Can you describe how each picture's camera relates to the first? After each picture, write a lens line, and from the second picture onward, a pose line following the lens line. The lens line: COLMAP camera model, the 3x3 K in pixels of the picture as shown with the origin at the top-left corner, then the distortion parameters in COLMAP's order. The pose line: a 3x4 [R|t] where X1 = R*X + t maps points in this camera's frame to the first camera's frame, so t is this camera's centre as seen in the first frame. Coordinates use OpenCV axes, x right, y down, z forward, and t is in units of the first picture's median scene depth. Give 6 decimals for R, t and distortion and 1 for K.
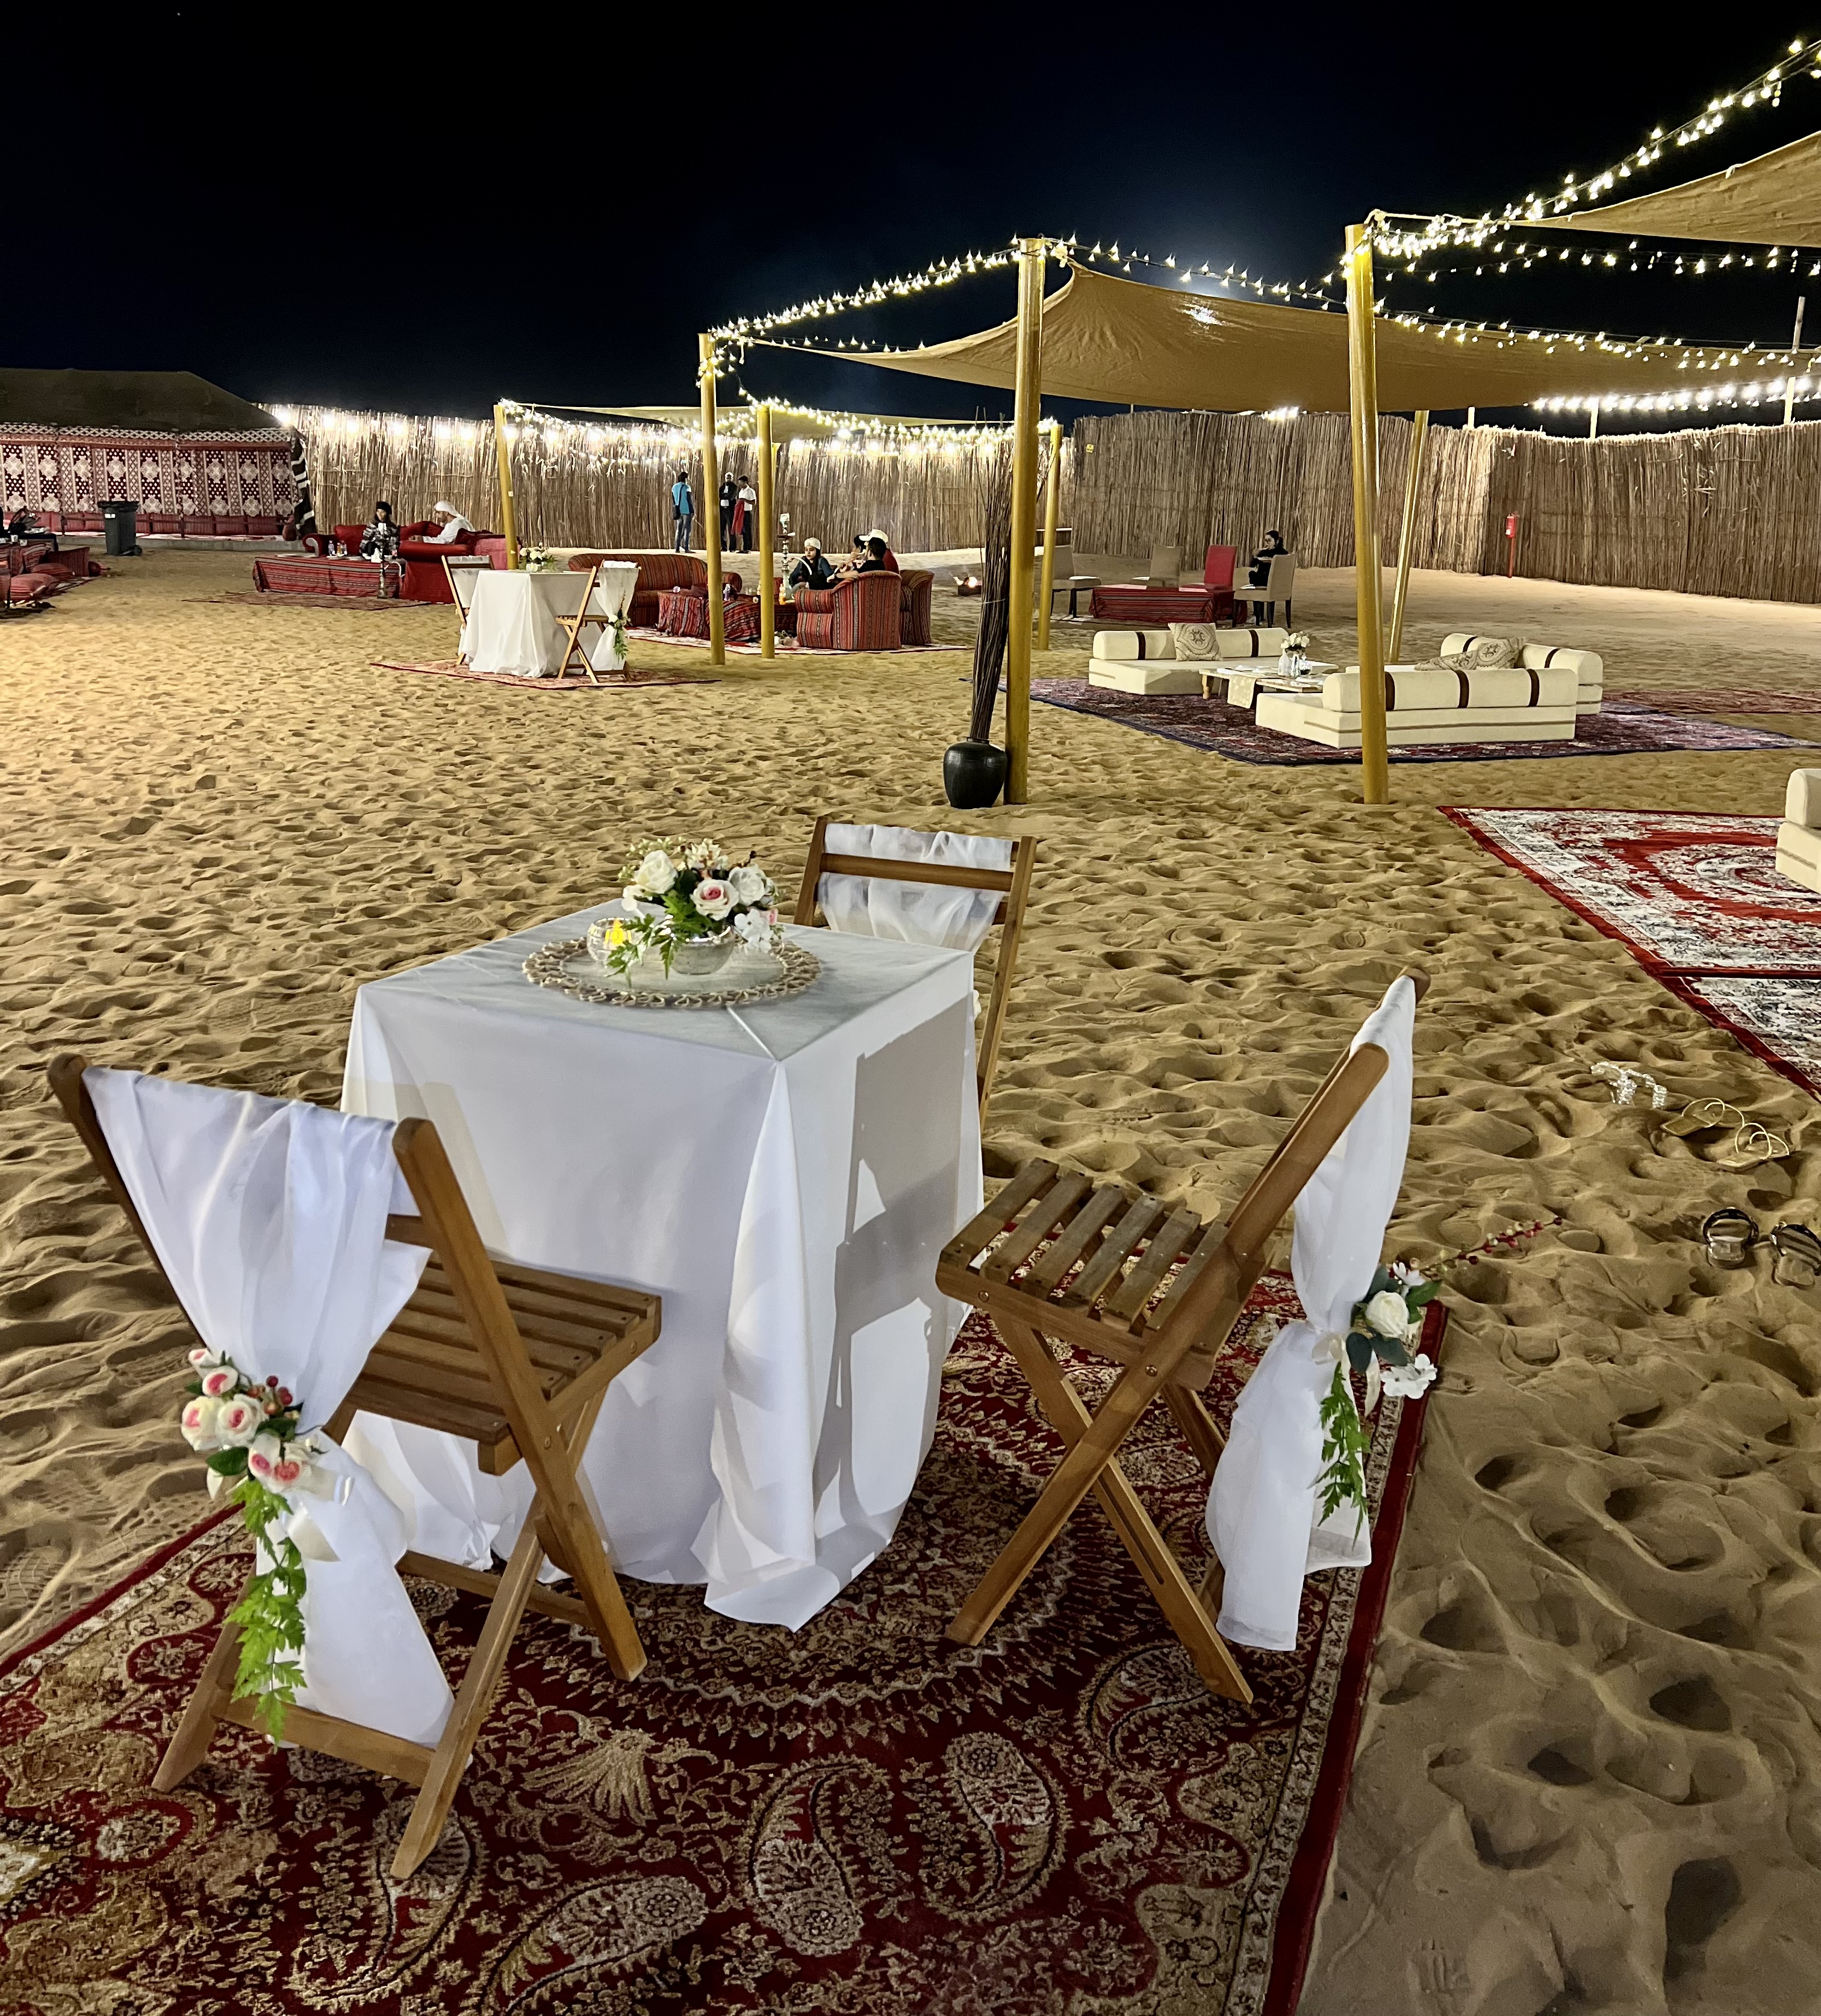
lens RADIAL K [[1854.3, 0, 910.5], [0, 1854.3, 1008.0], [0, 0, 1]] dist [0.003705, 0.005828]
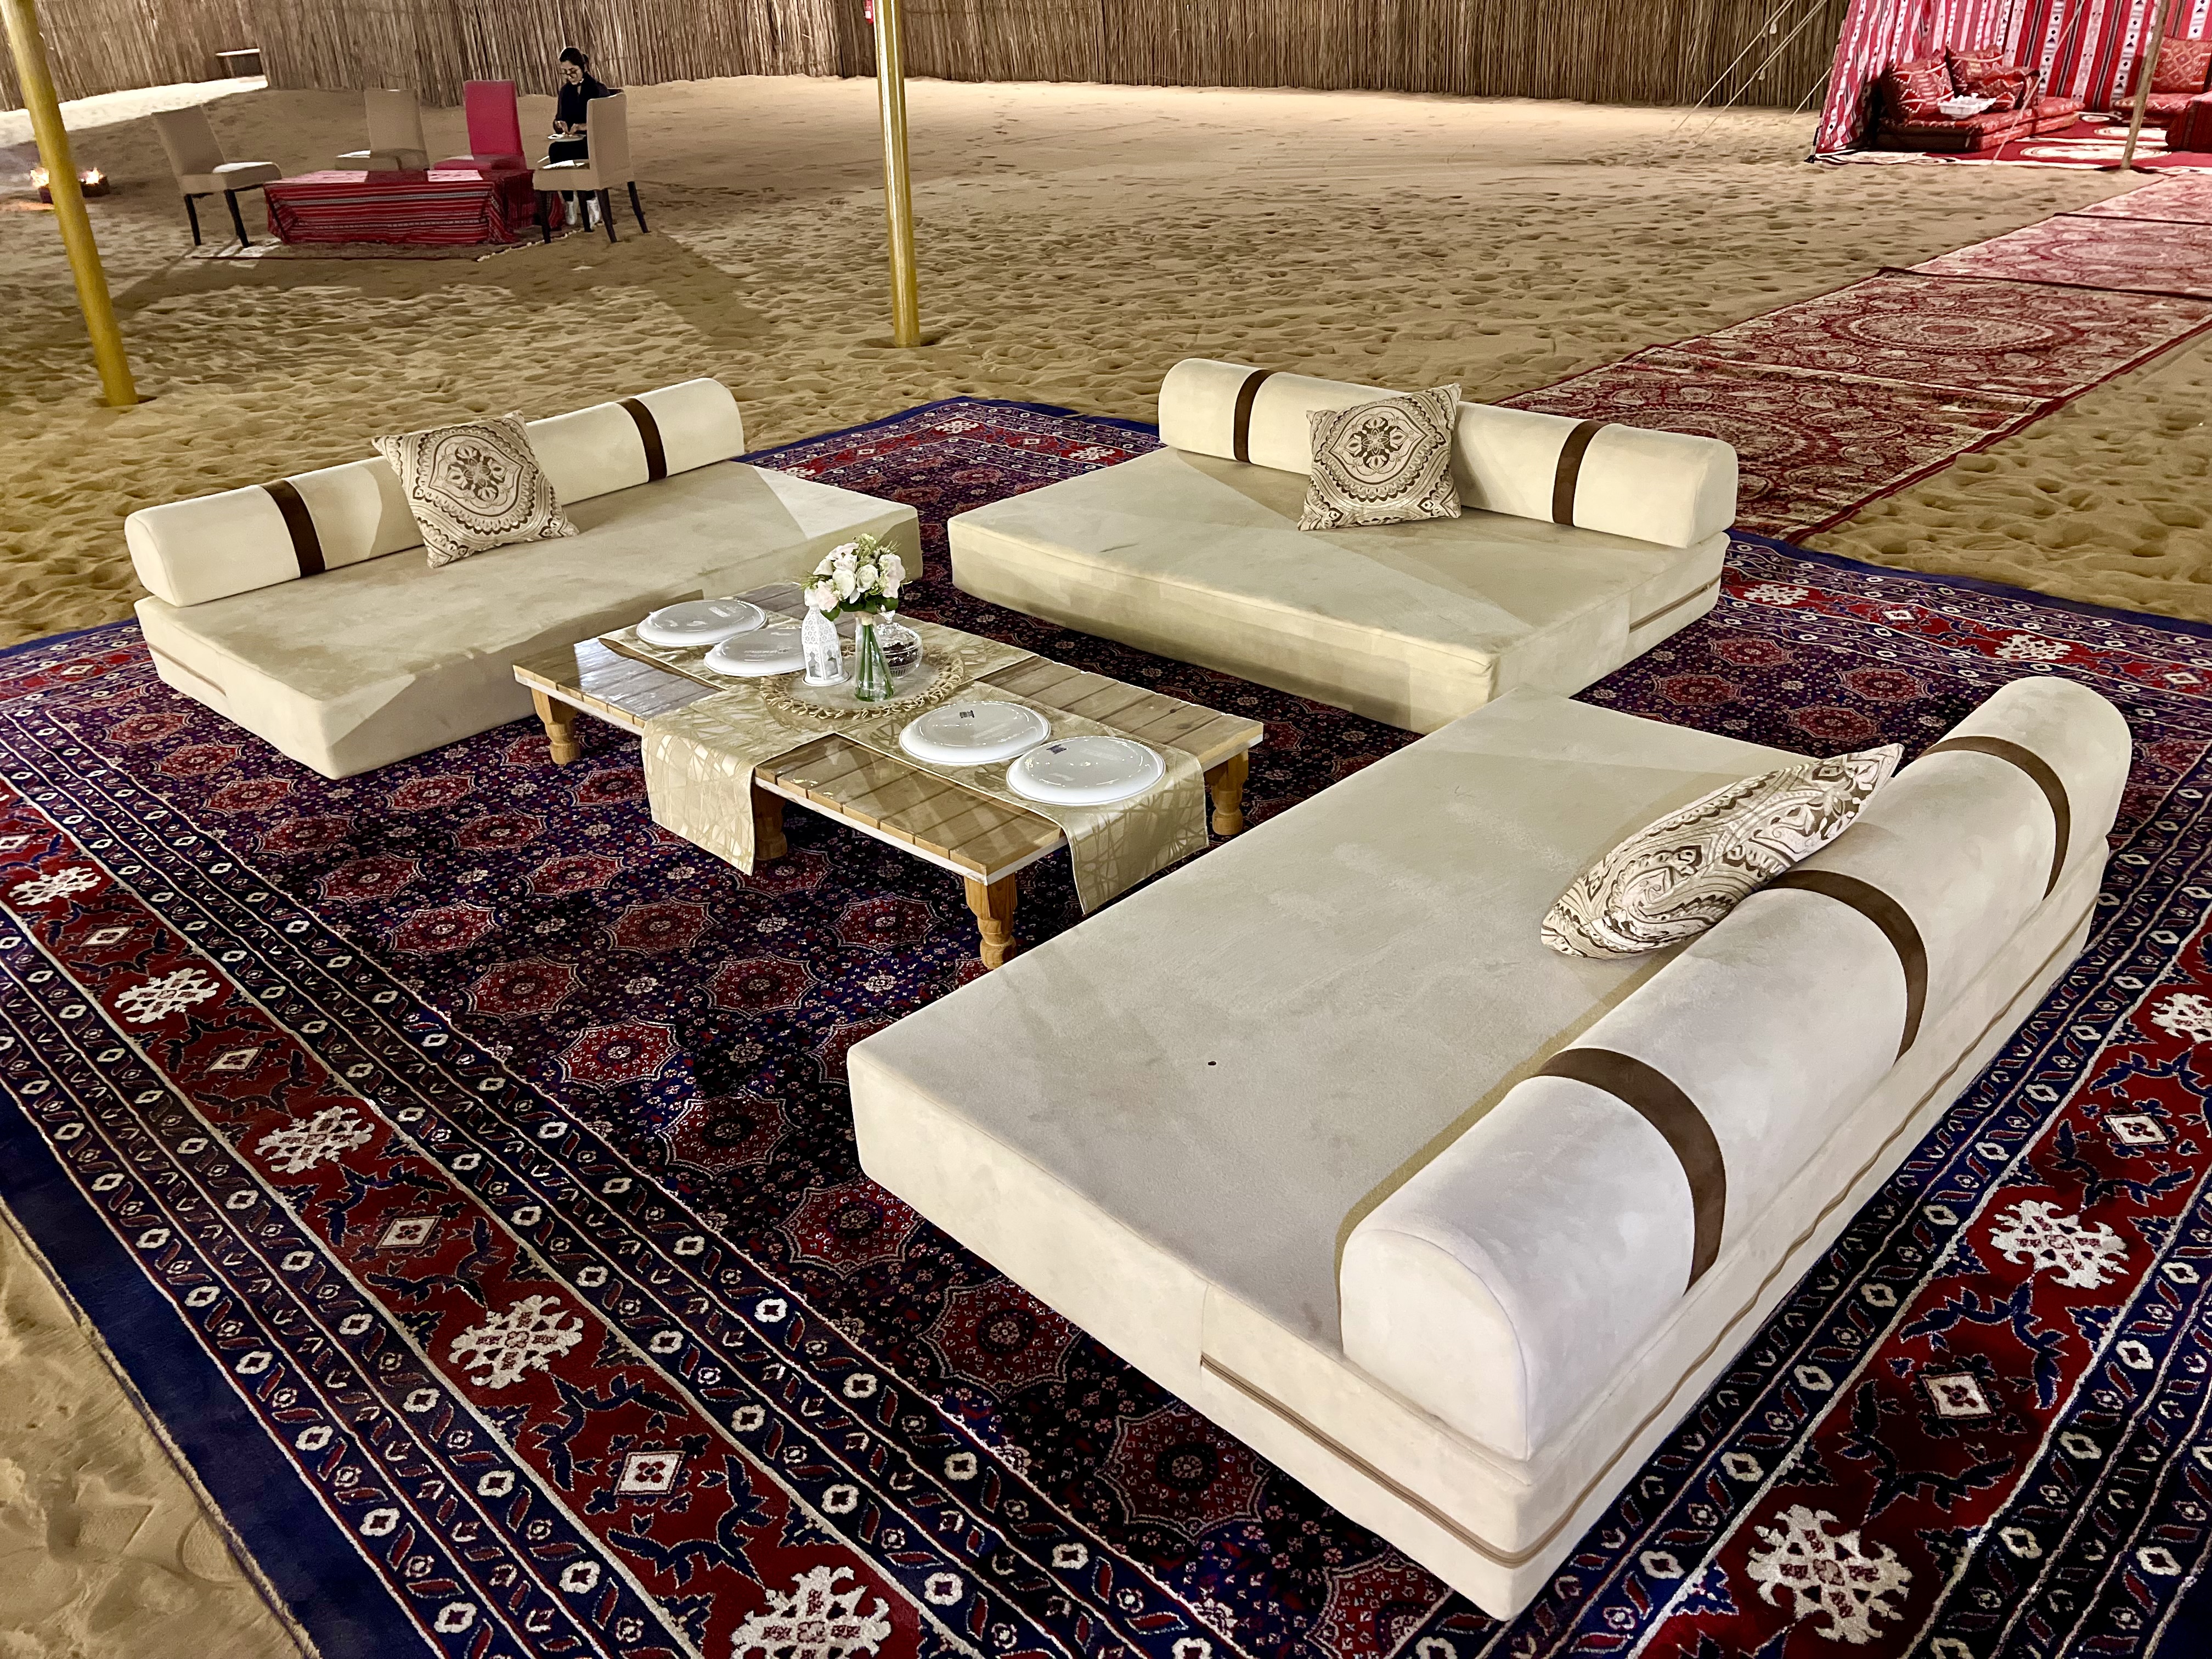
lens RADIAL K [[1672.4, 0, 1106.0], [0, 1672.4, 829.5], [0, 0, 1]] dist [0.031108, -0.001510]
pose [[0.884093, -0.263774, 0.385749, 0.060941], [0.182405, 0.954772, 0.234818, -0.094791], [-0.430241, -0.137238, 0.892221, 0.340569]]
